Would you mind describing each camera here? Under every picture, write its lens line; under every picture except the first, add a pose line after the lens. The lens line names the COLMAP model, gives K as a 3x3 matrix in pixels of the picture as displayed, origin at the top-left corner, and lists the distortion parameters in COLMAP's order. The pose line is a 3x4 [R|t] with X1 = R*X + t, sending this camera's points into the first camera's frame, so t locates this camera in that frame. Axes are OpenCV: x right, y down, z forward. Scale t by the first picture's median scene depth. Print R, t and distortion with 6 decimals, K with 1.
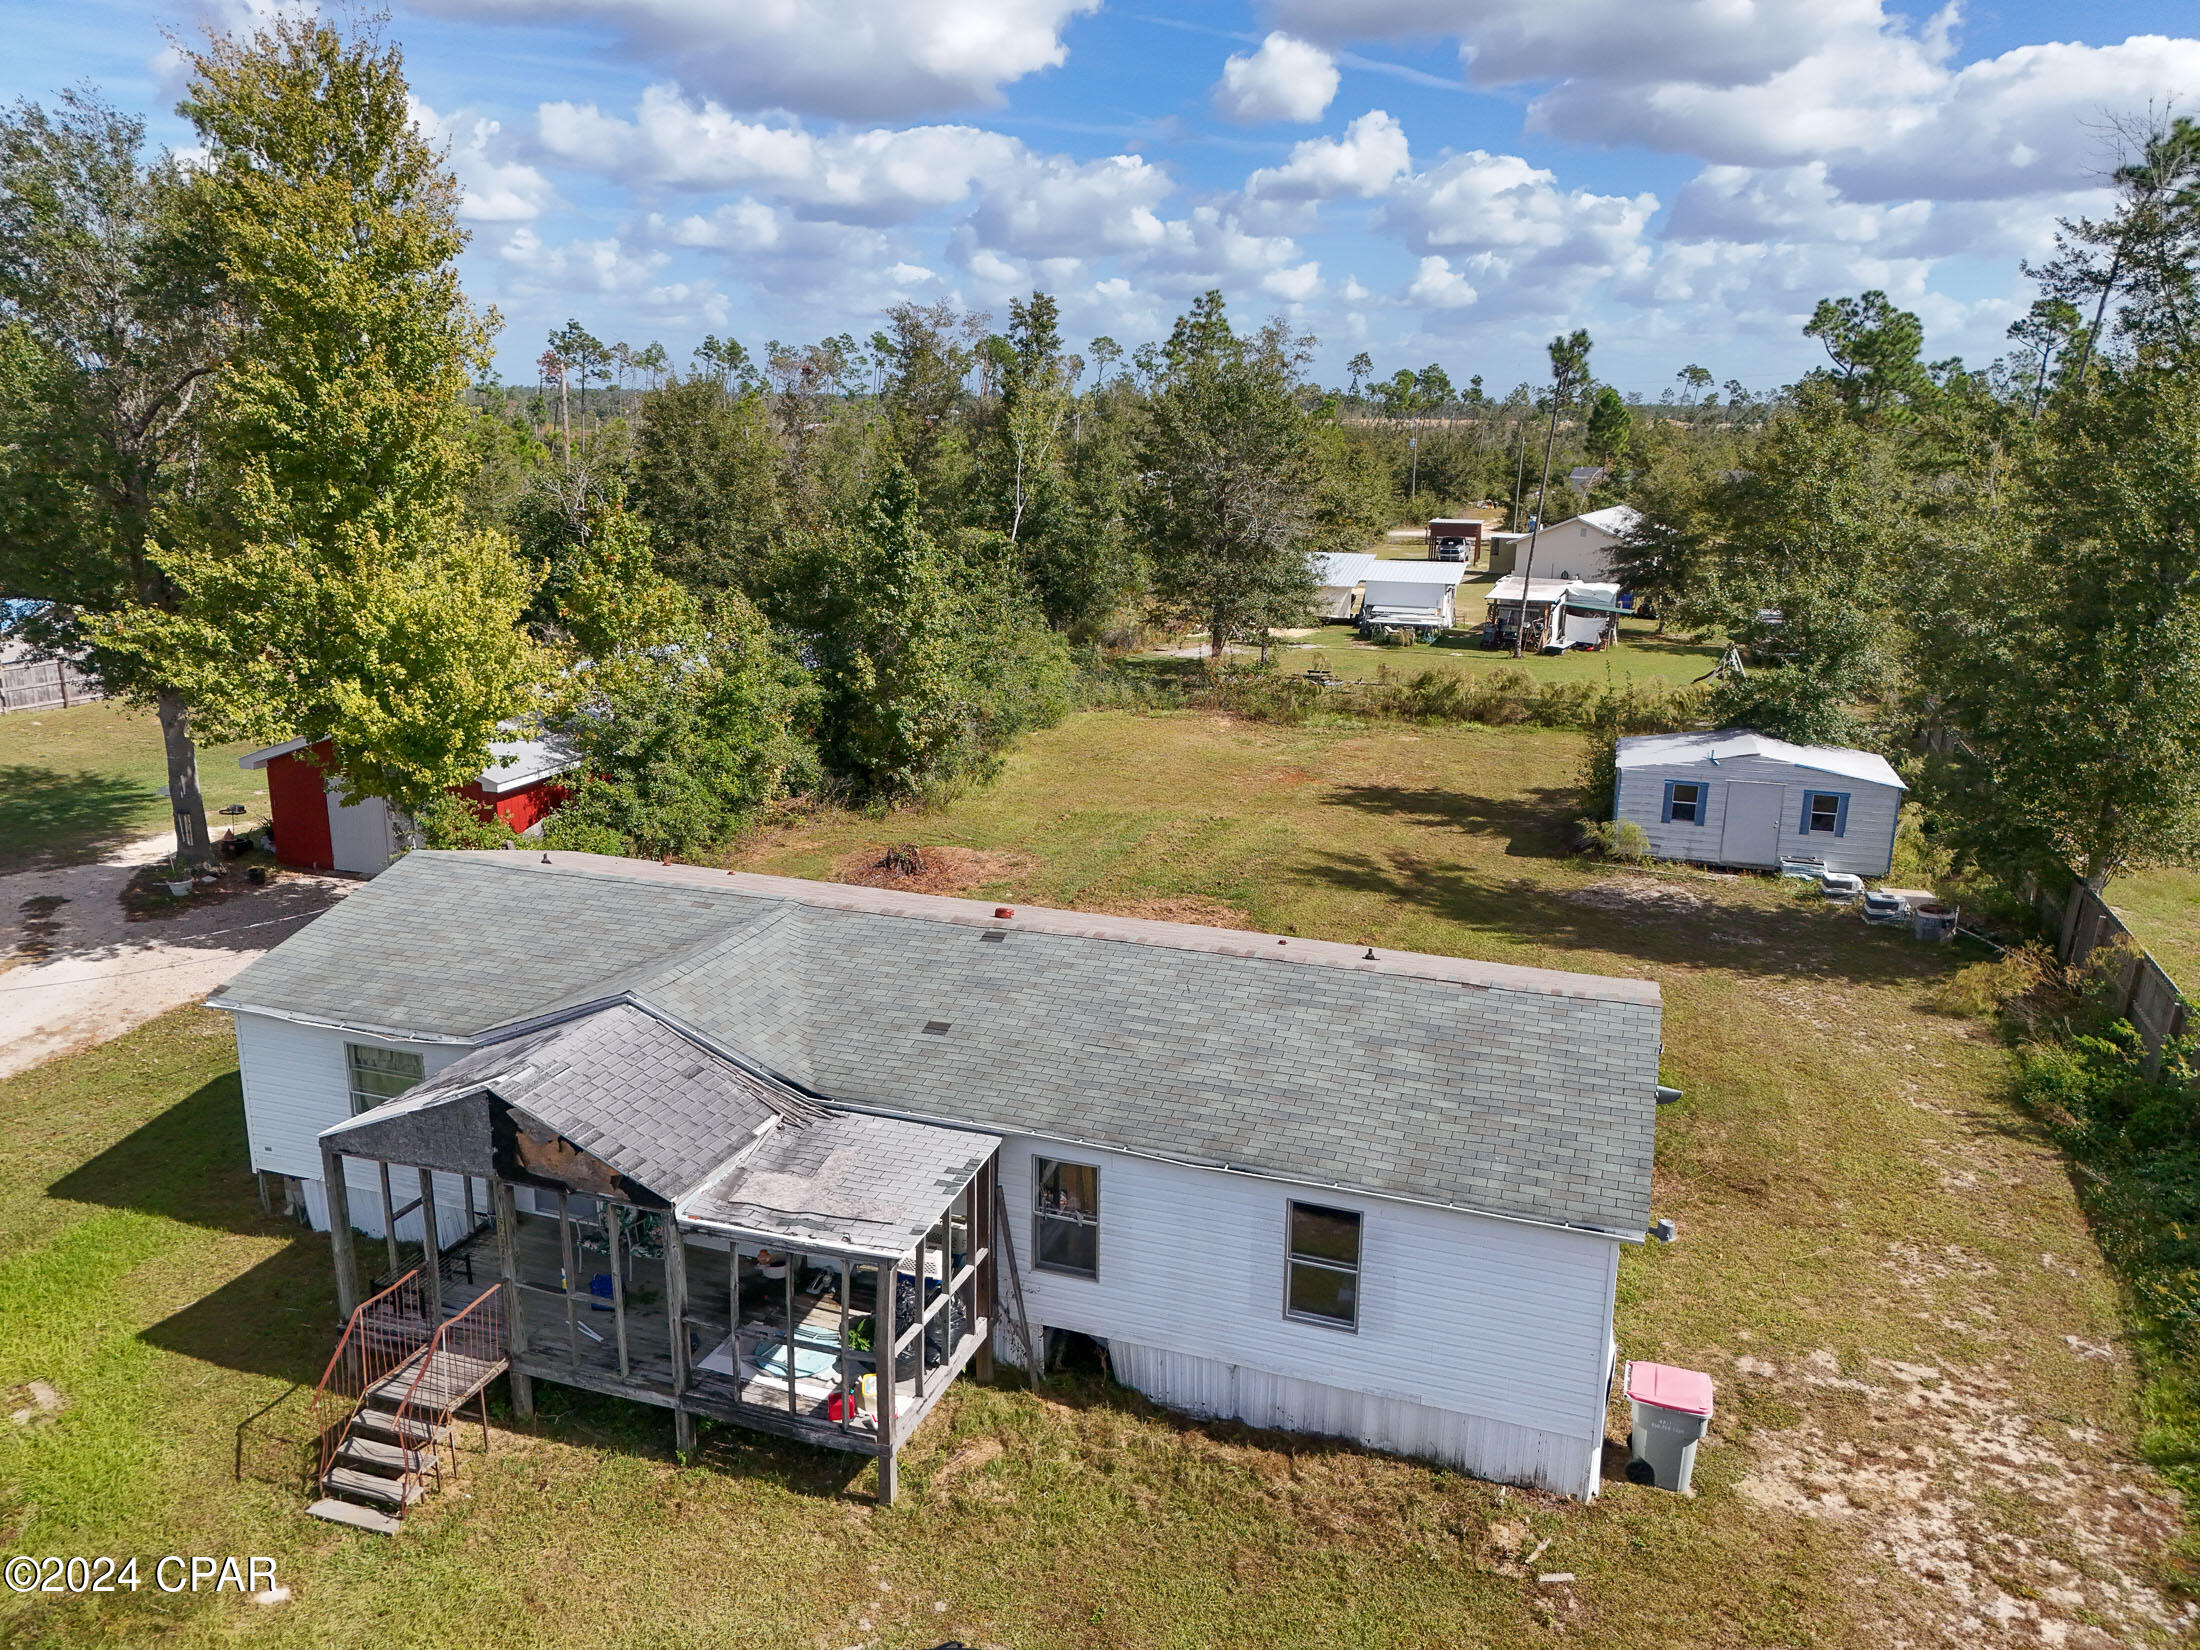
lens RADIAL K [[1606.1, 0, 1100.0], [0, 1606.1, 825.0], [0, 0, 1]] dist [0.066421, -0.076556]
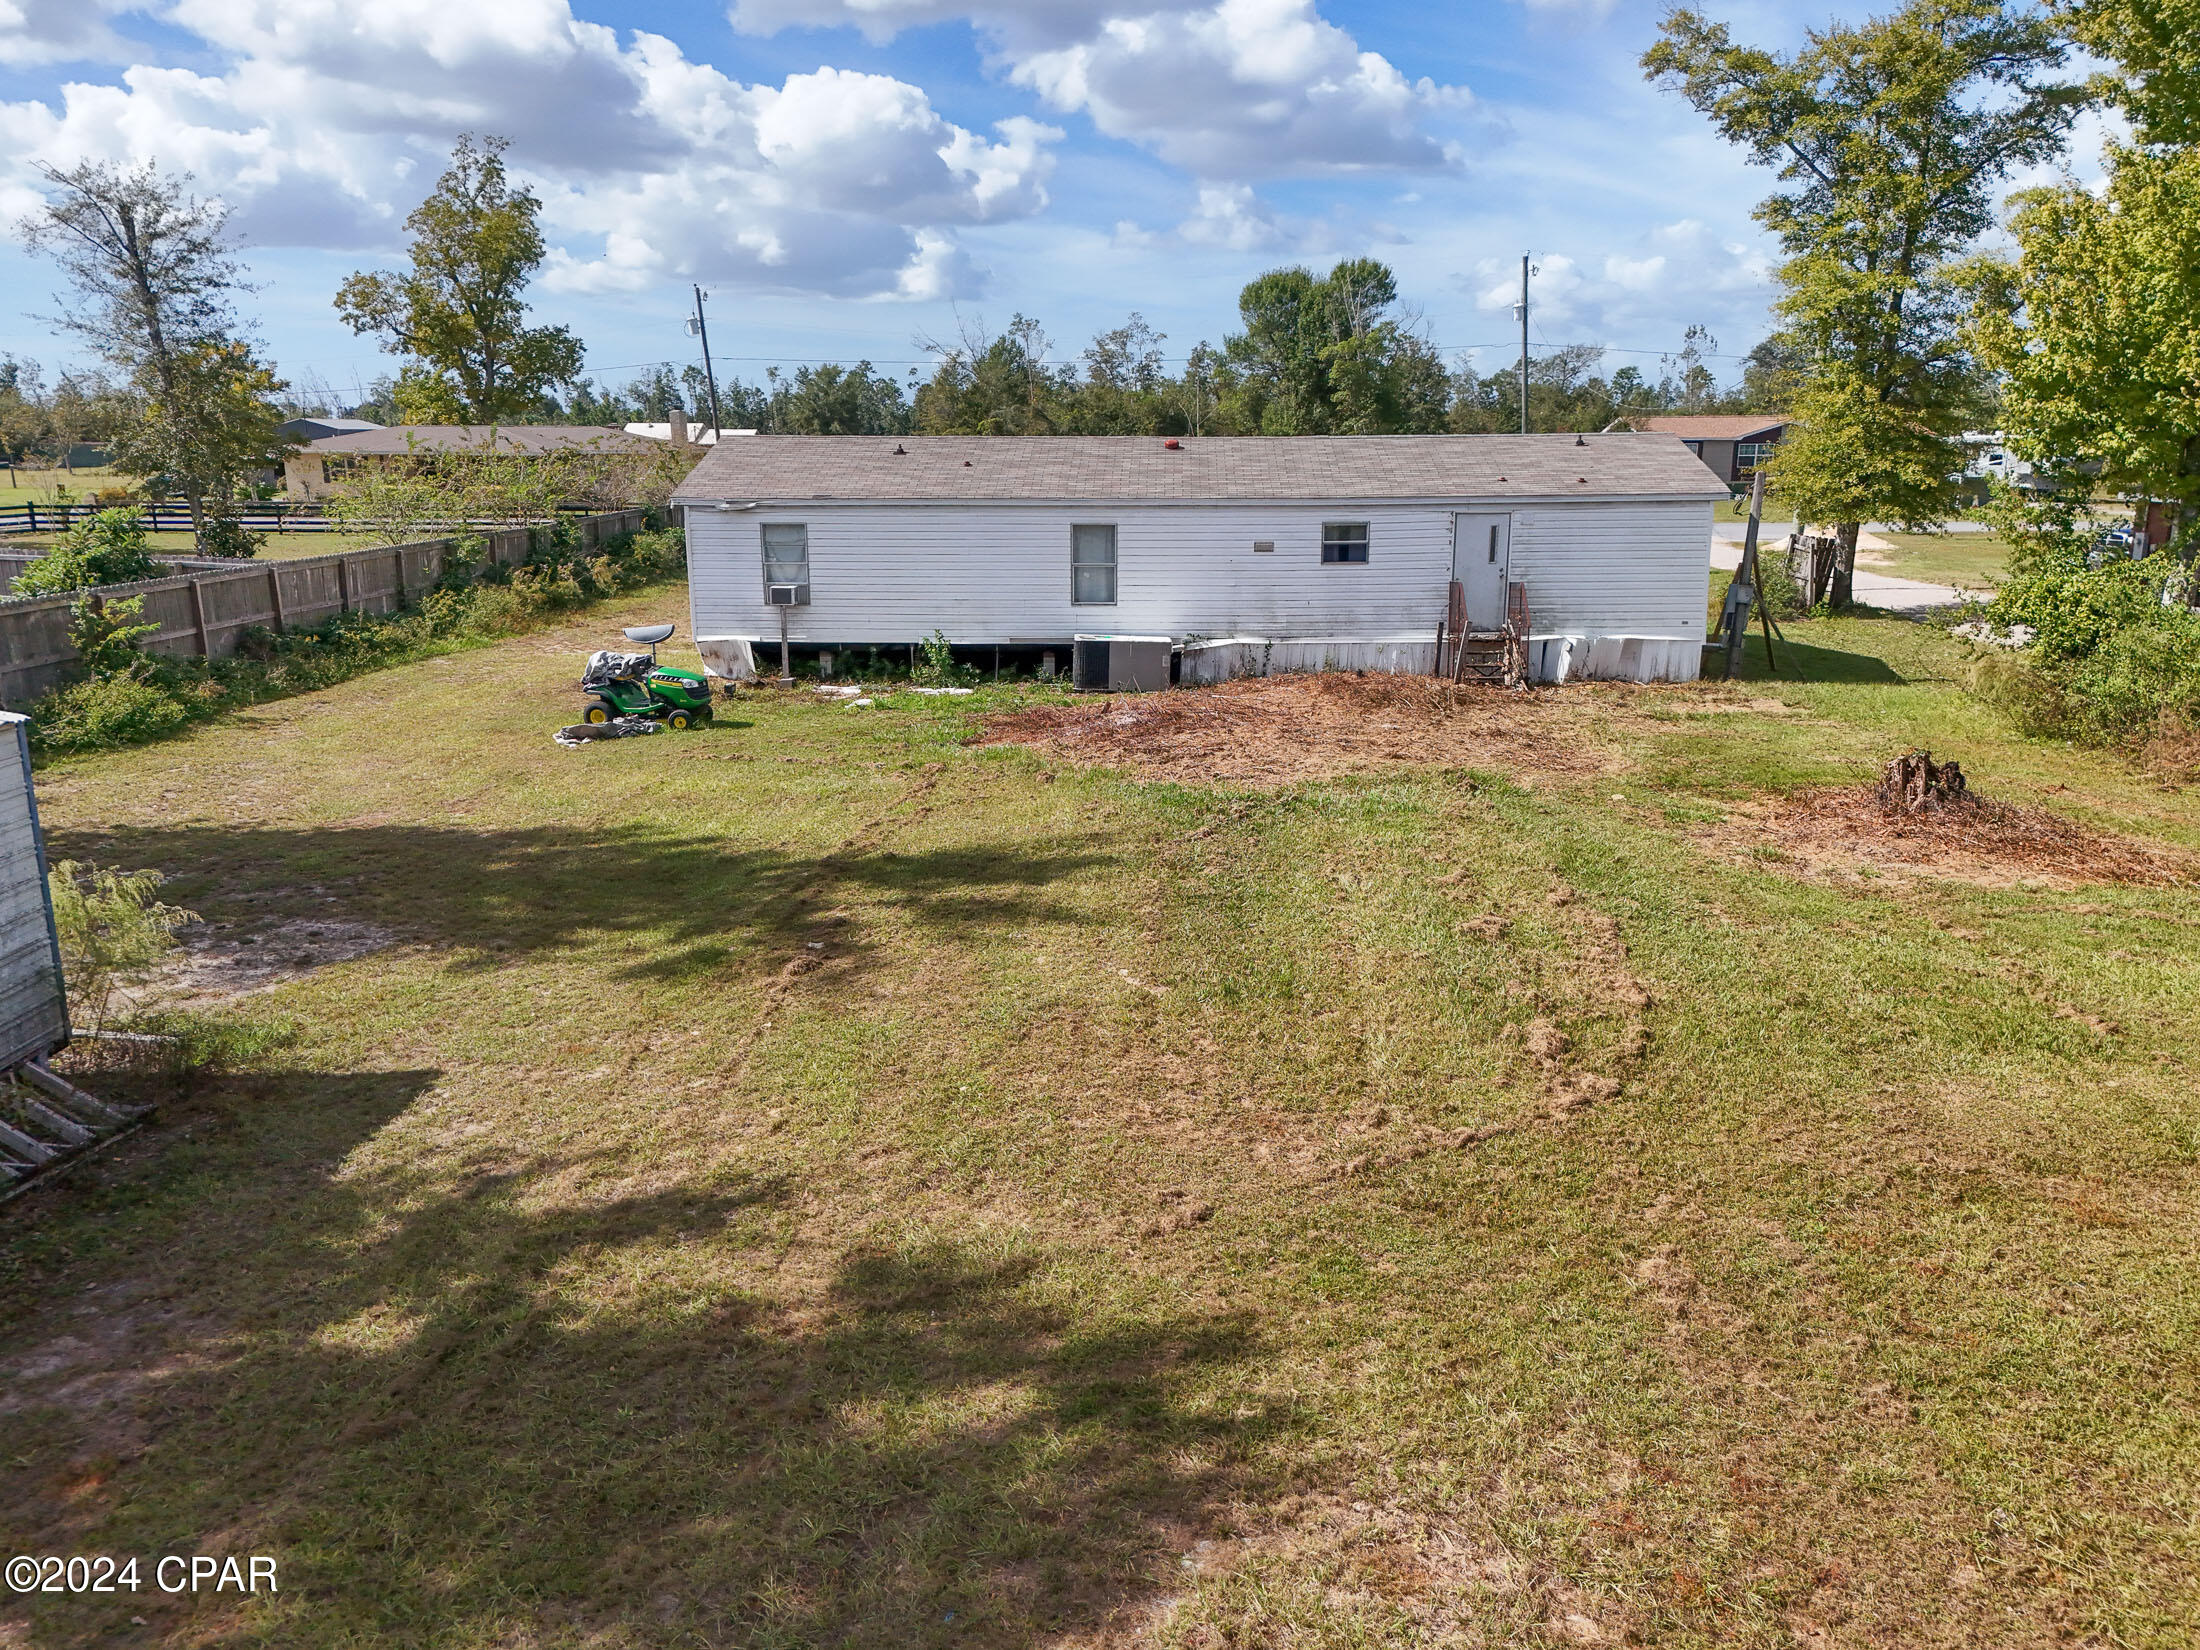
lens RADIAL K [[1631.9, 0, 1104.6], [0, 1631.9, 776.8], [0, 0, 1]] dist [0.061424, -0.054400]
pose [[-0.955630, 0.052990, -0.289764, 0.160561], [-0.081936, 0.897049, 0.434268, -0.112562], [0.282945, 0.438742, -0.852906, 0.897445]]
